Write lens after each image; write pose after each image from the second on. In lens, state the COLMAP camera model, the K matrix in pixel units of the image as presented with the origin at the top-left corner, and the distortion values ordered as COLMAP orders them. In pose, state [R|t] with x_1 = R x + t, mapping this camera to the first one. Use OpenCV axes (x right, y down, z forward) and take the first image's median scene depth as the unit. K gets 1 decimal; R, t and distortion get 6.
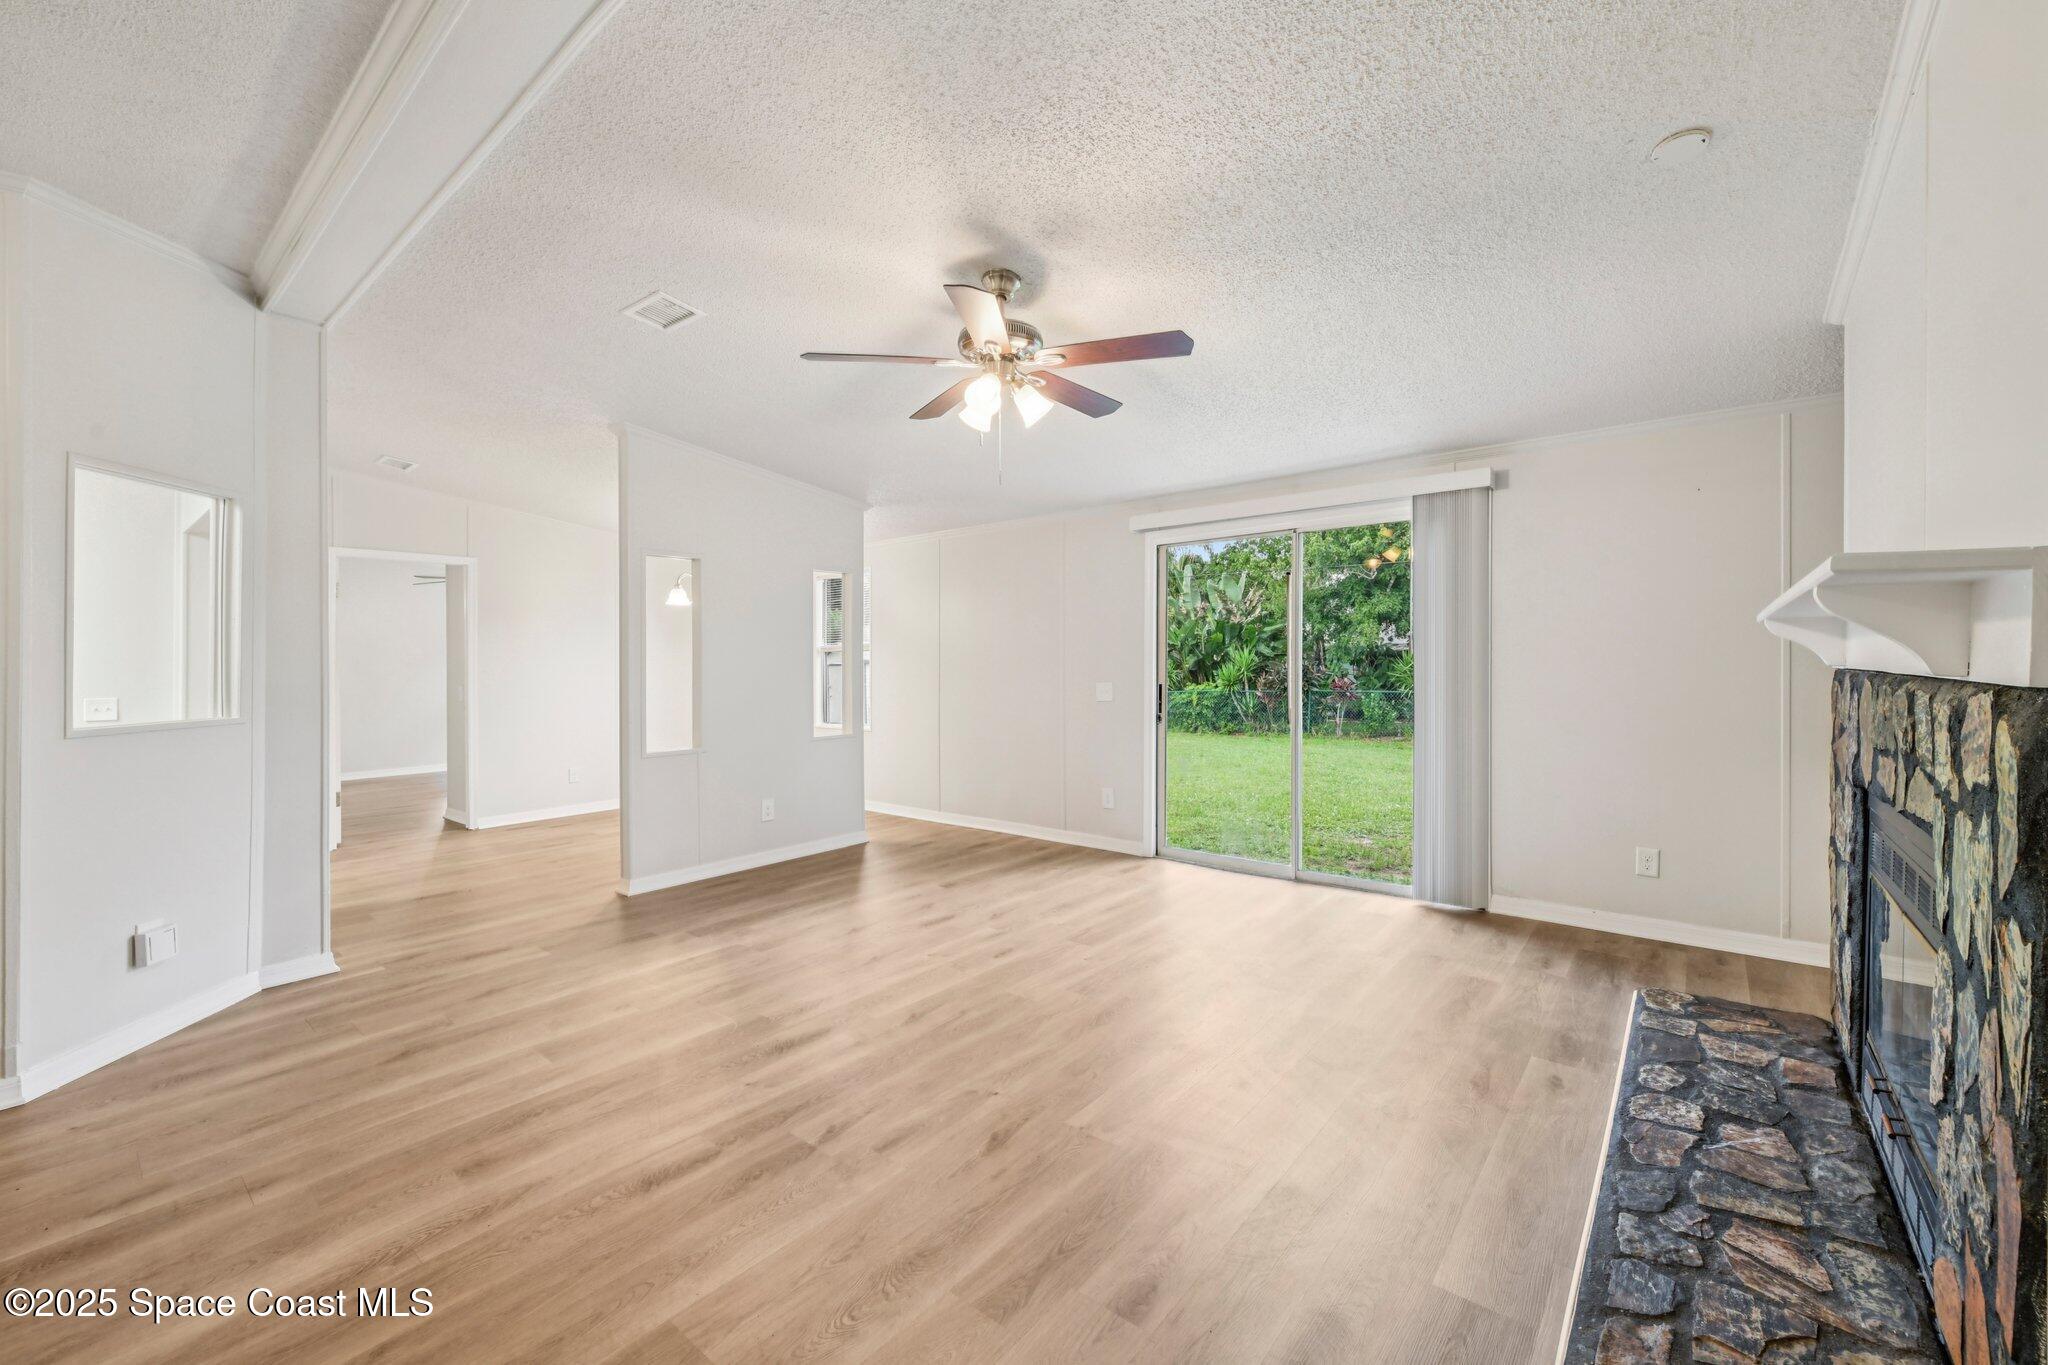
lens RADIAL K [[829.5, 0, 1023.9], [0, 829.5, 667.4], [0, 0, 1]] dist [0.007852, 0.000112]
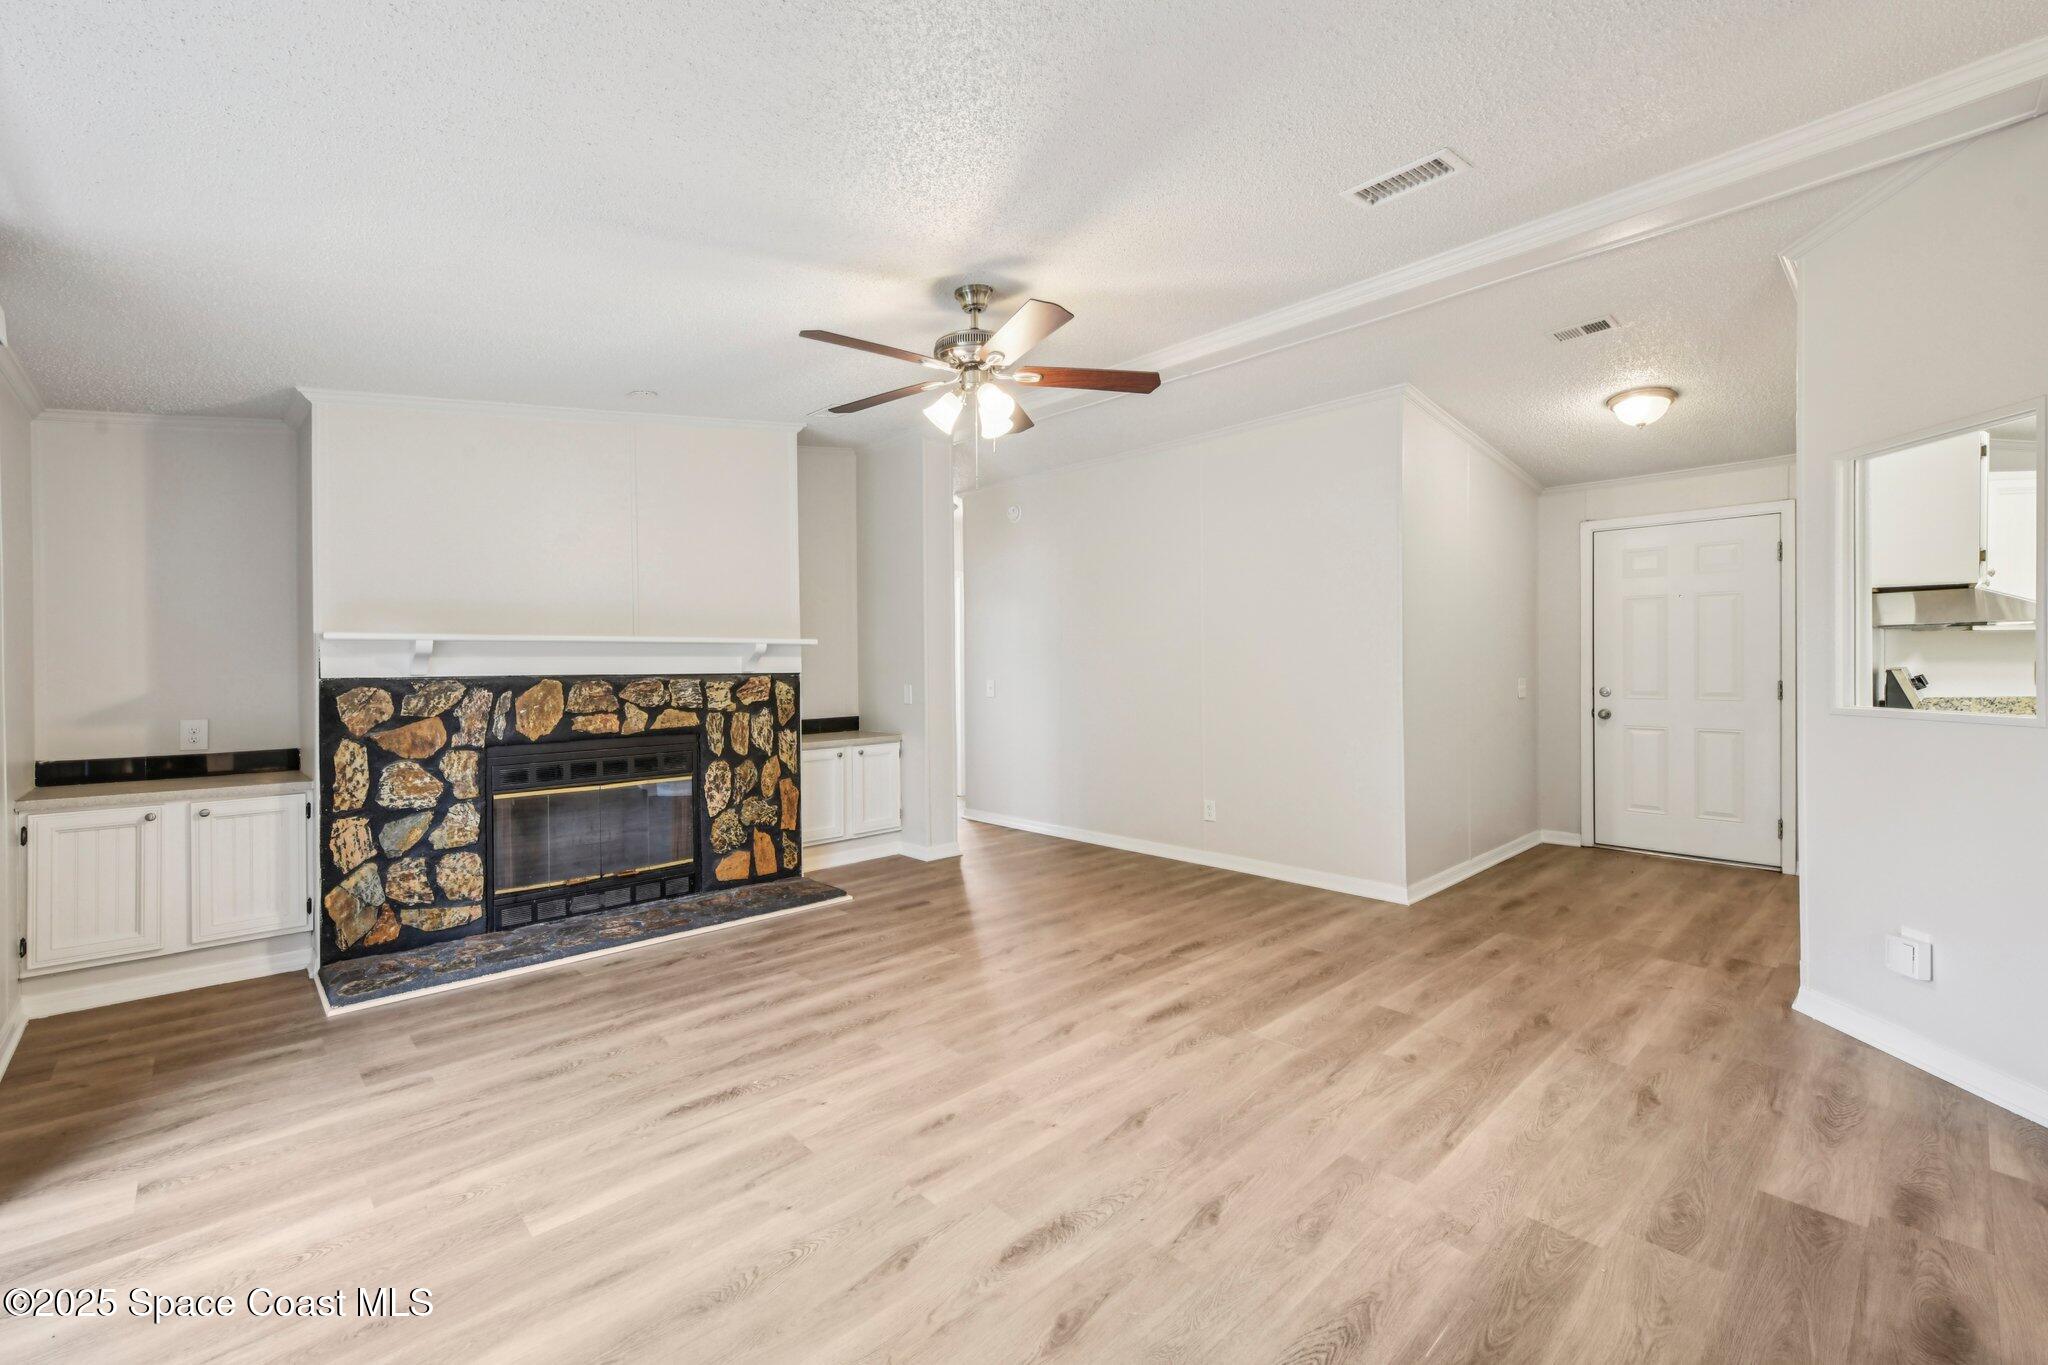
lens RADIAL K [[866.8, 0, 1024.1], [0, 866.8, 669.4], [0, 0, 1]] dist [0.015503, -0.005871]
pose [[-0.991643, 0.019692, 0.127500, -0.227841], [0.021033, 0.999737, 0.009182, -0.005757], [-0.127285, 0.011787, -0.991796, 2.061806]]
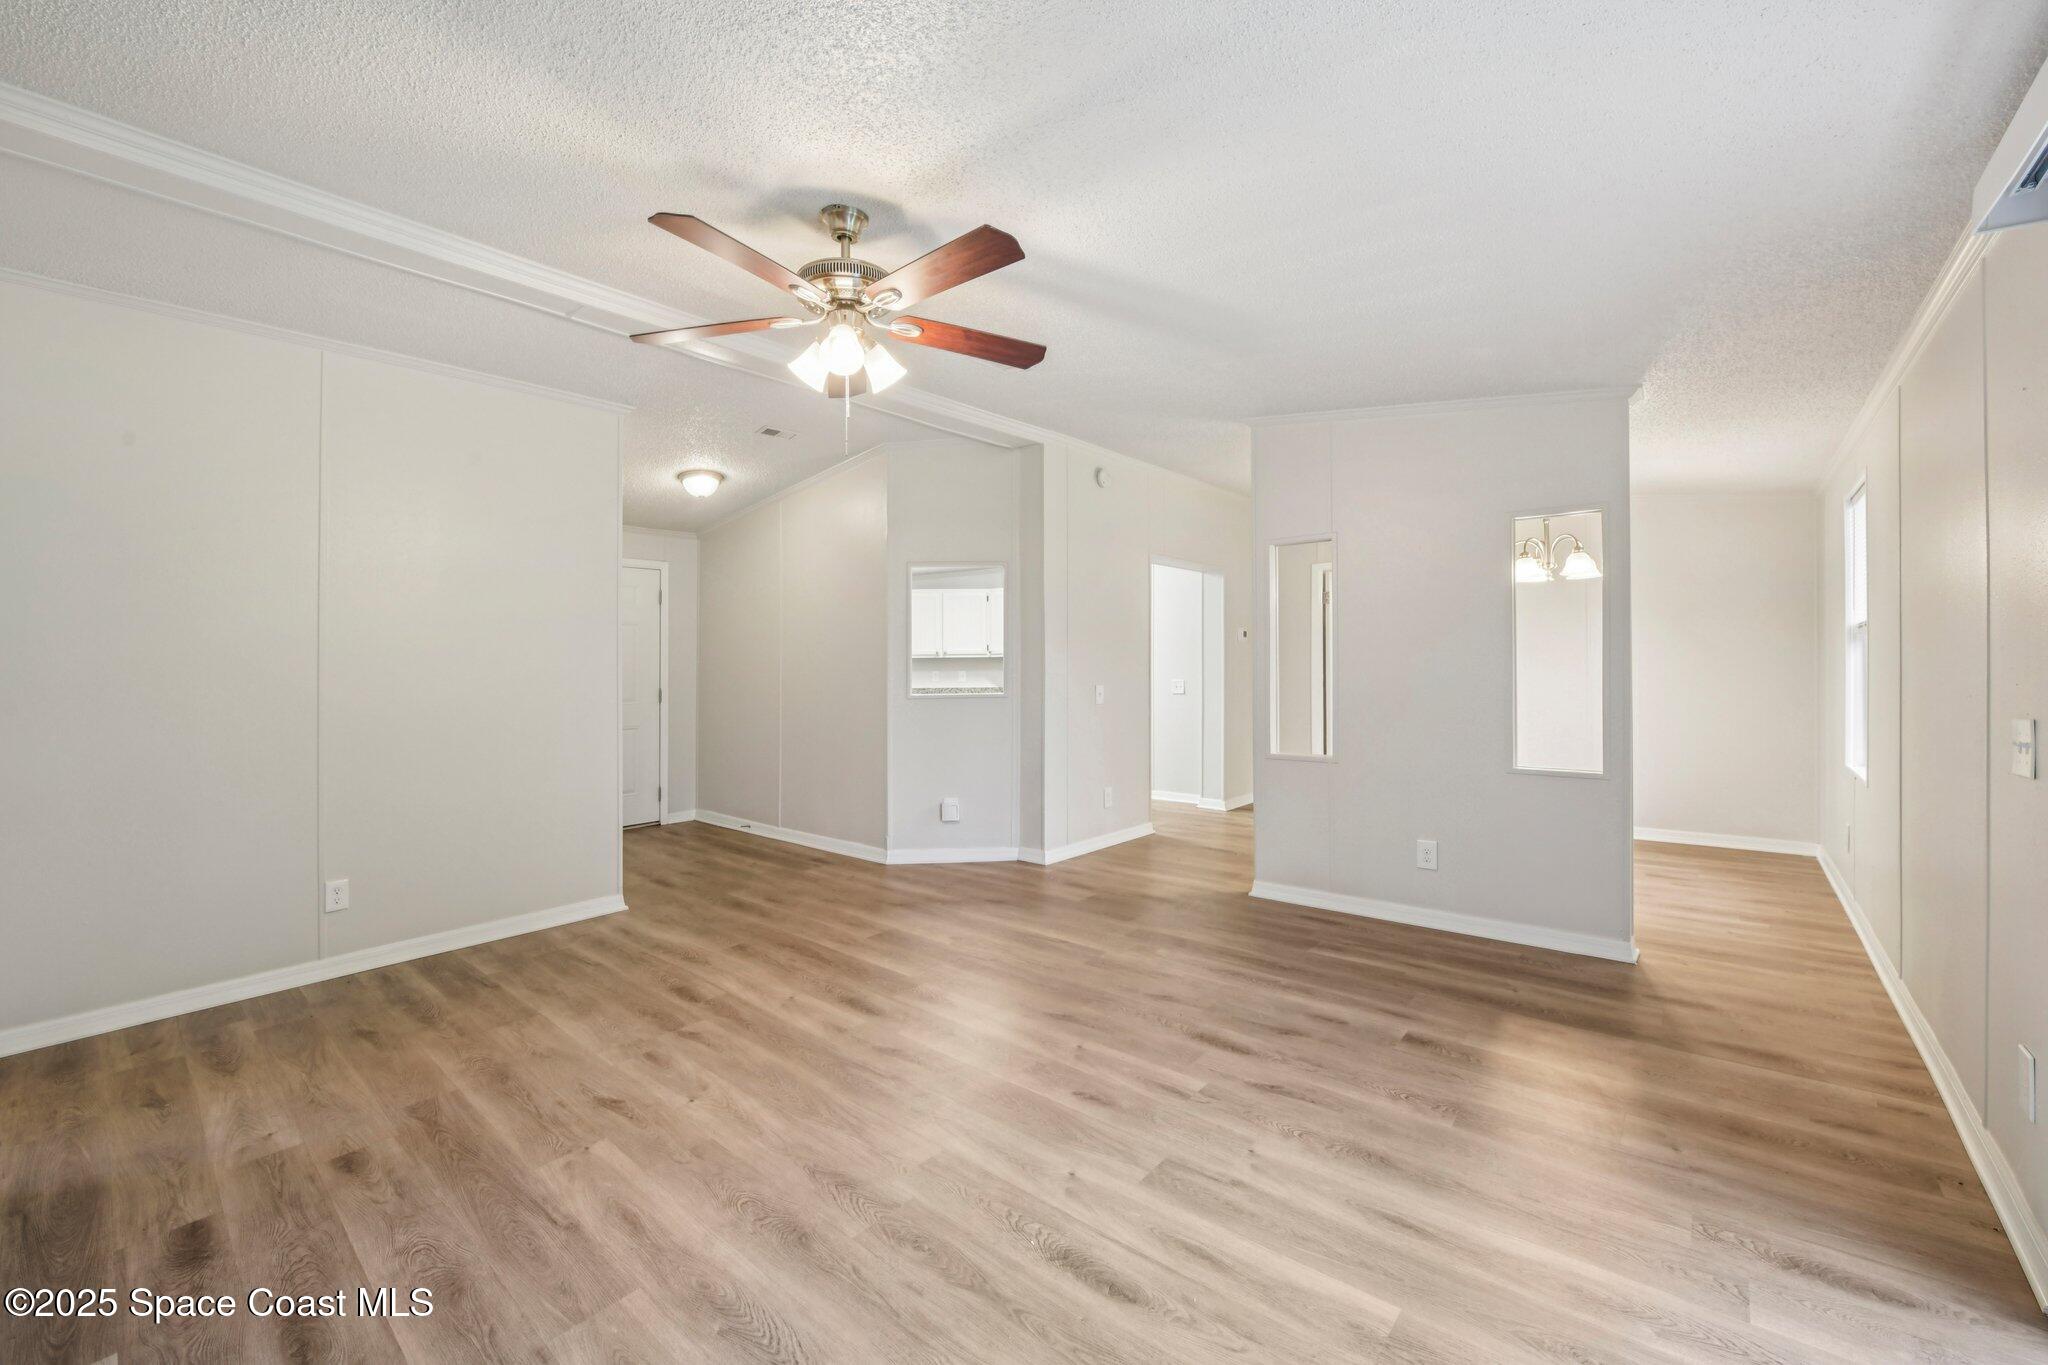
lens RADIAL K [[812.8, 0, 1019.5], [0, 812.8, 652.5], [0, 0, 1]] dist [0.000385, -0.012707]
pose [[-0.019435, -0.003176, -0.999806, 0.799107], [0.012800, 0.999912, -0.003425, -0.020543], [0.999729, -0.012864, -0.019392, 1.202716]]
